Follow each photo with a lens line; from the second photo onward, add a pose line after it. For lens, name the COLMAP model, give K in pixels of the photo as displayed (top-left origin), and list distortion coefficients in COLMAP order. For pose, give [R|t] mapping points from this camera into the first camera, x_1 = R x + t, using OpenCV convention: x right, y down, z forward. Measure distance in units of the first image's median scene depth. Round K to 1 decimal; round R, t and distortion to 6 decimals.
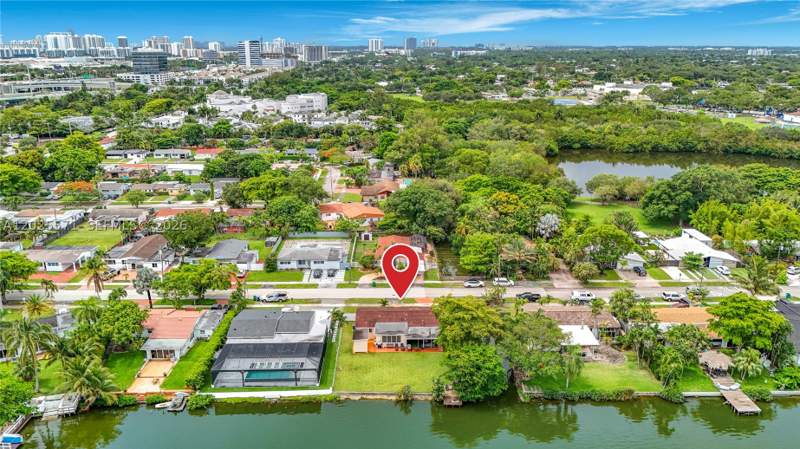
lens RADIAL K [[577.1, 0, 400.0], [0, 577.1, 224.5], [0, 0, 1]] dist [0.052950, -0.095741]
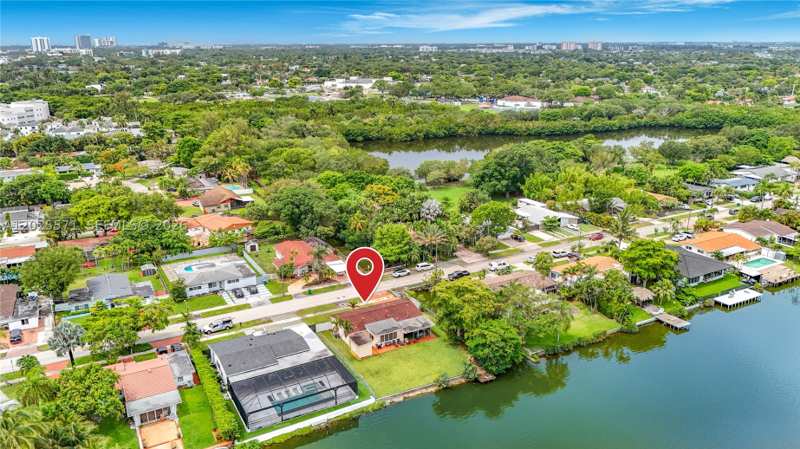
lens RADIAL K [[577.1, 0, 400.0], [0, 577.1, 224.5], [0, 0, 1]] dist [0.052950, -0.095741]
pose [[0.890595, -0.138286, 0.433263, -0.302545], [0.136983, 0.989976, 0.034398, -0.018759], [-0.433677, 0.028715, 0.900611, 0.068590]]
